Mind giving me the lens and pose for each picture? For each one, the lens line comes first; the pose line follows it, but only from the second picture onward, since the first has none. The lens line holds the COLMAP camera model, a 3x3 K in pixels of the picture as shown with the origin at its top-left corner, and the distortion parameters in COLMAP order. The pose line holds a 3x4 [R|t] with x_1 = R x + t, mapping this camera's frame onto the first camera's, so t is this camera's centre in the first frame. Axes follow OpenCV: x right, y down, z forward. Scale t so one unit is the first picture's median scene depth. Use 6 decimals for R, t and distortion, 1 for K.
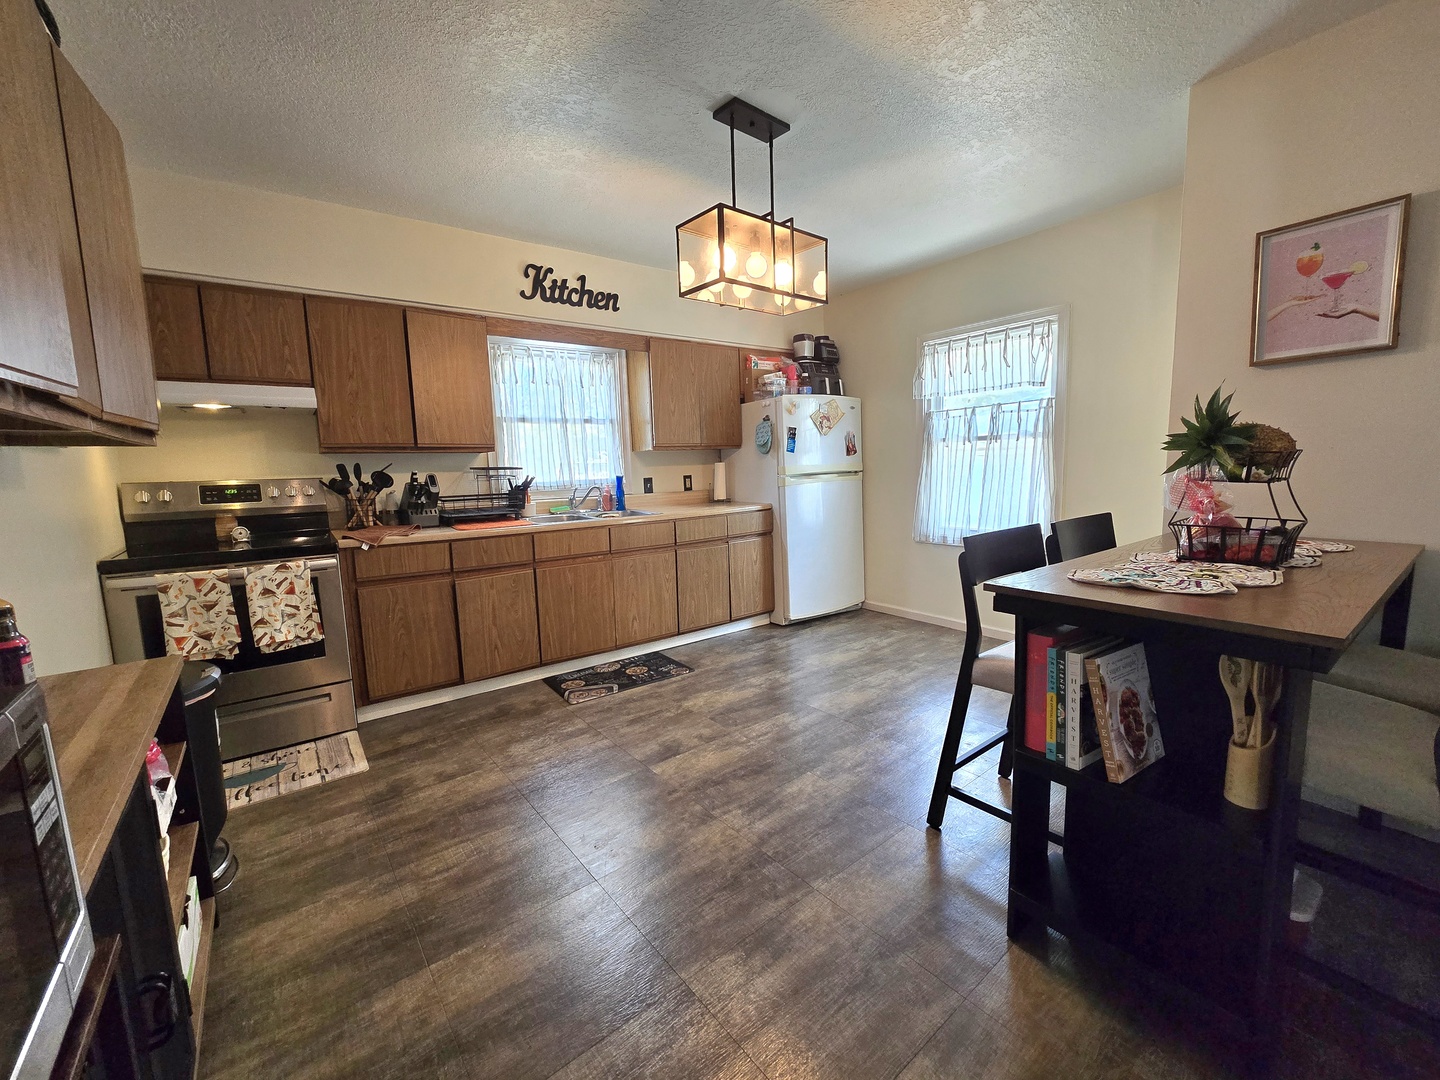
lens RADIAL K [[600.1, 0, 731.3], [0, 600.1, 534.2], [0, 0, 1]] dist [-0.001954, -0.000492]
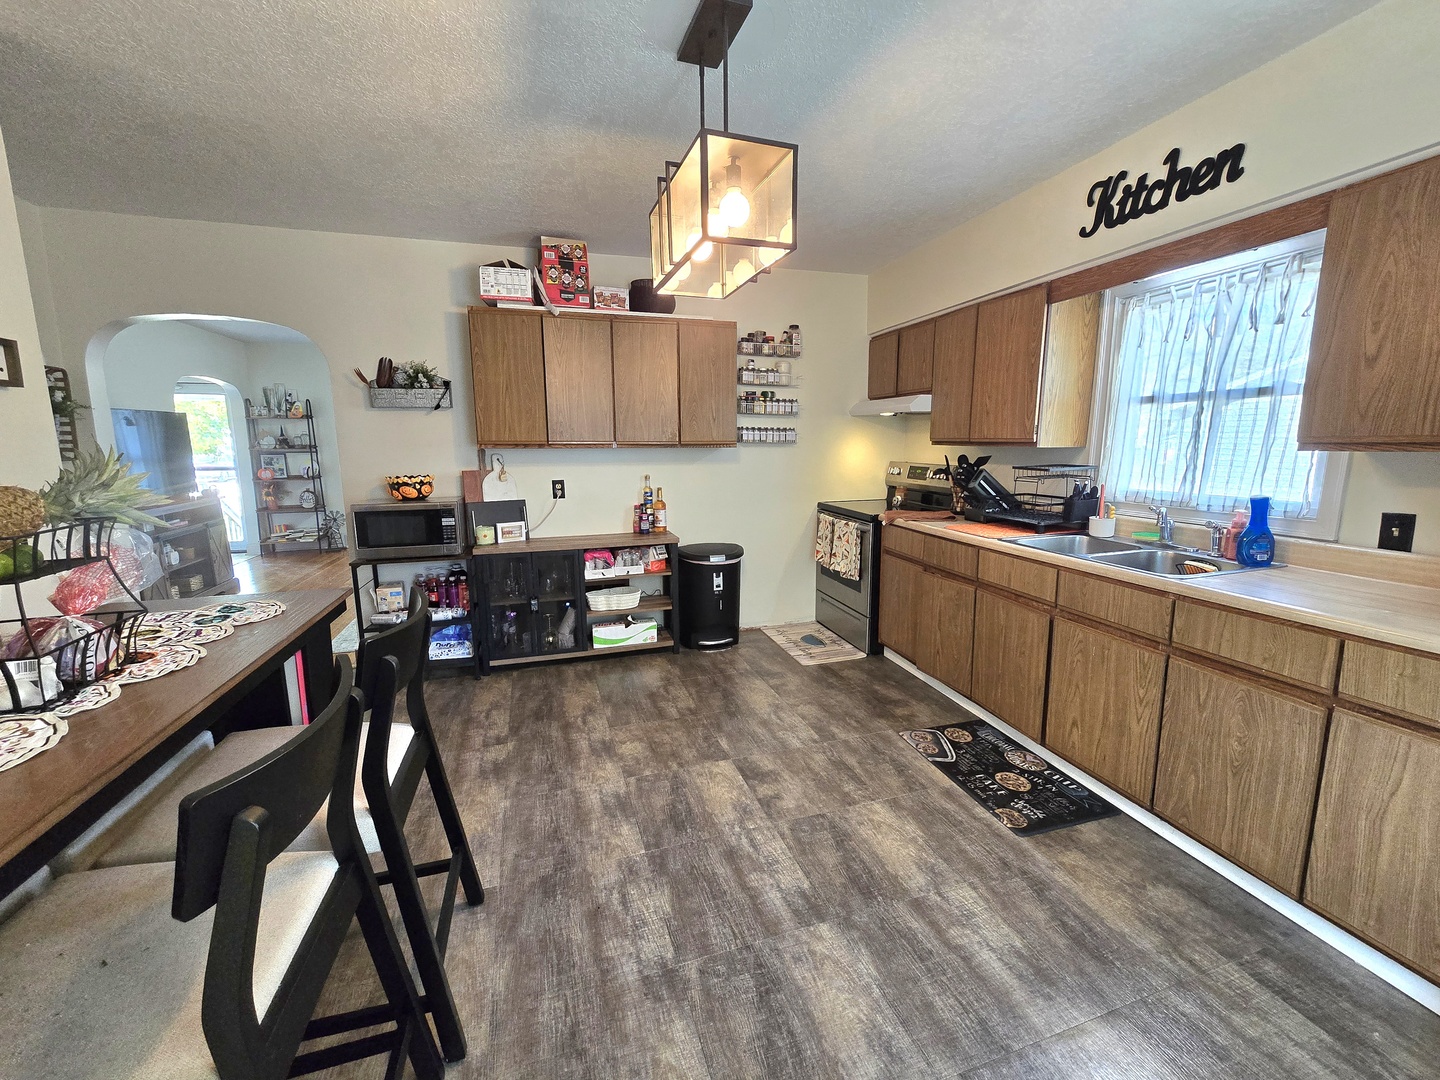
lens RADIAL K [[600.1, 0, 731.3], [0, 600.1, 534.2], [0, 0, 1]] dist [-0.001954, -0.000492]
pose [[-0.365772, 0.174681, -0.914165, 0.549823], [-0.092743, 0.970499, 0.222554, -0.170270], [0.926072, 0.166186, -0.338781, 0.929901]]
